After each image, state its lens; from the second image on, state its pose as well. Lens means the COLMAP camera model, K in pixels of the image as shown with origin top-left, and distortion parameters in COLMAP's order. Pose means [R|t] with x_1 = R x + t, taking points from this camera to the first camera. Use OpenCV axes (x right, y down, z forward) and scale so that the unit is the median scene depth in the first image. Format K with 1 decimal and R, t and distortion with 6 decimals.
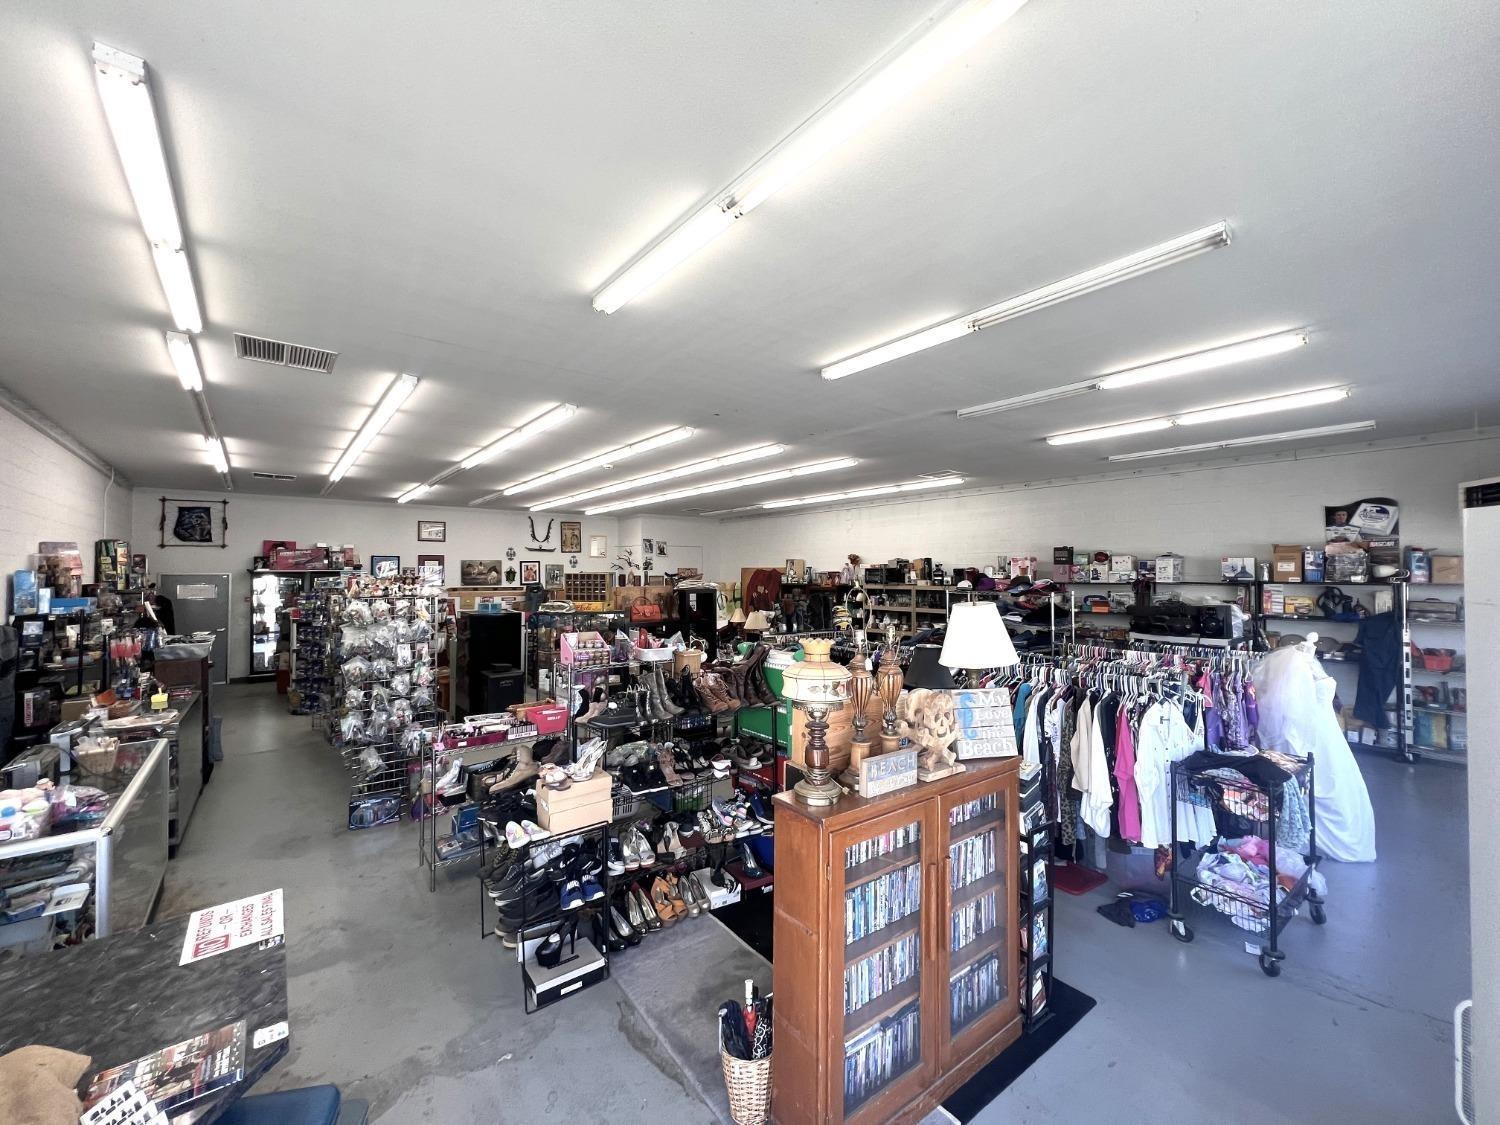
lens RADIAL K [[603.5, 0, 748.0], [0, 603.5, 565.2], [0, 0, 1]] dist [-0.002043, 0.001802]
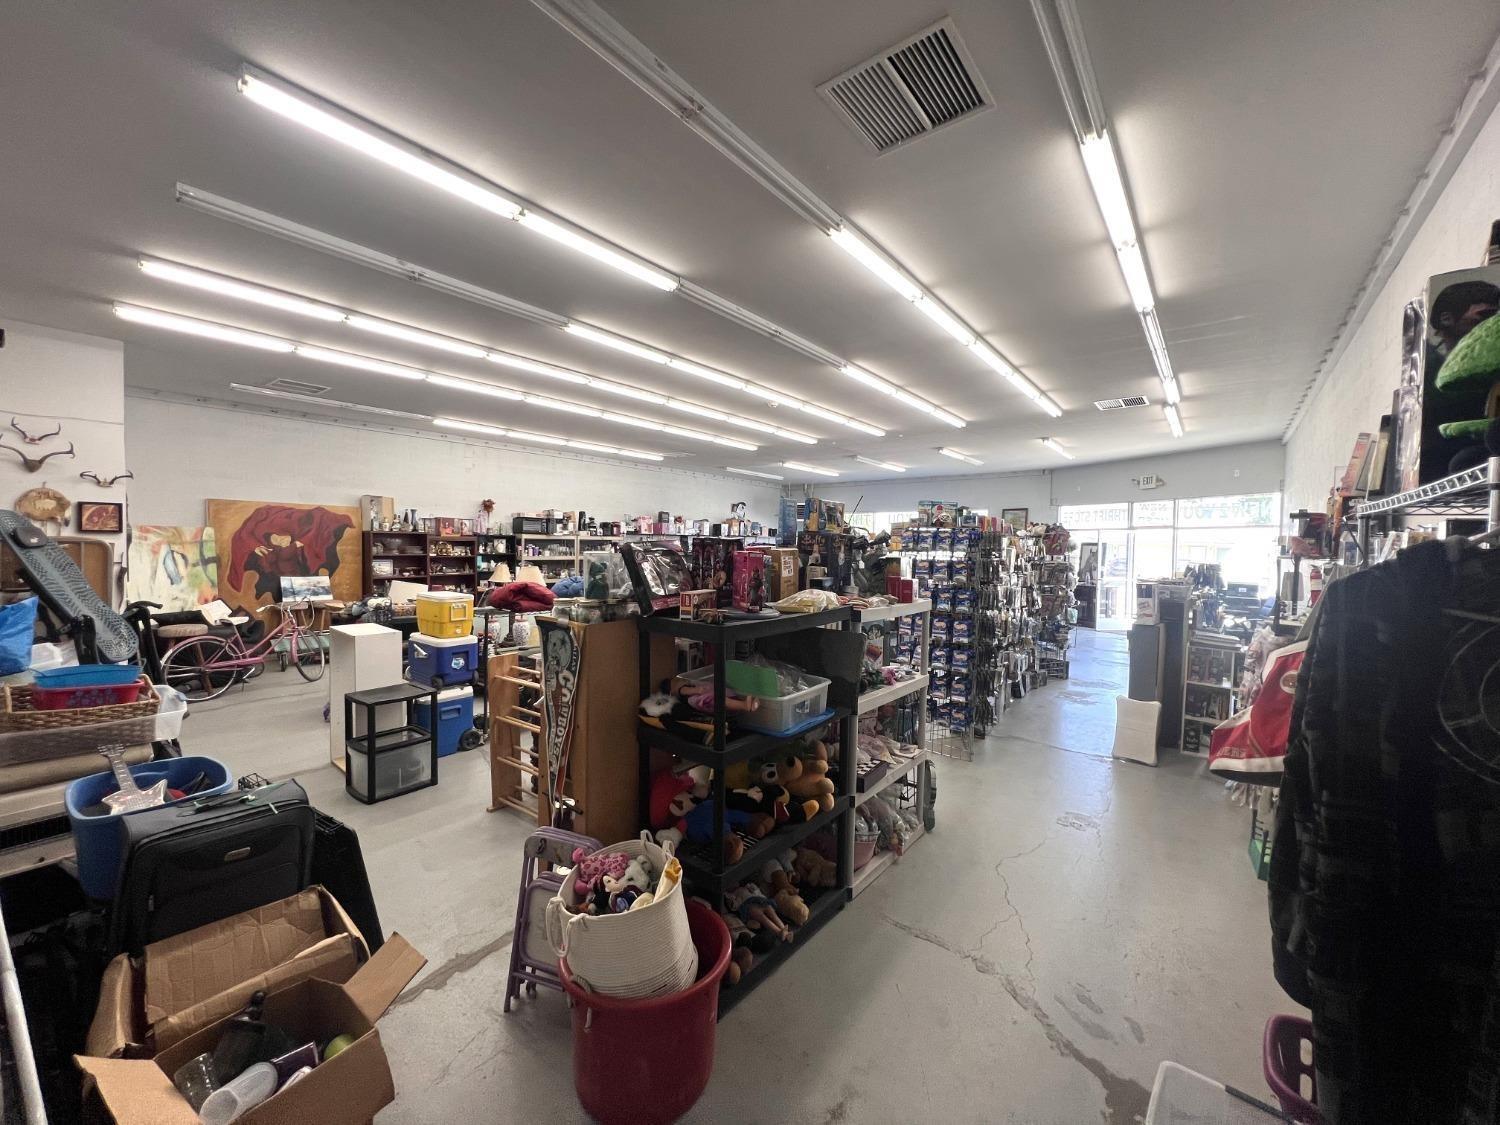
lens RADIAL K [[603.5, 0, 748.0], [0, 603.5, 565.2], [0, 0, 1]] dist [-0.002043, 0.001802]
pose [[-0.222722, -0.047055, 0.973746, -0.824895], [-0.040094, 0.998432, 0.039077, 0.029680], [-0.974057, -0.030338, -0.224260, 0.889943]]
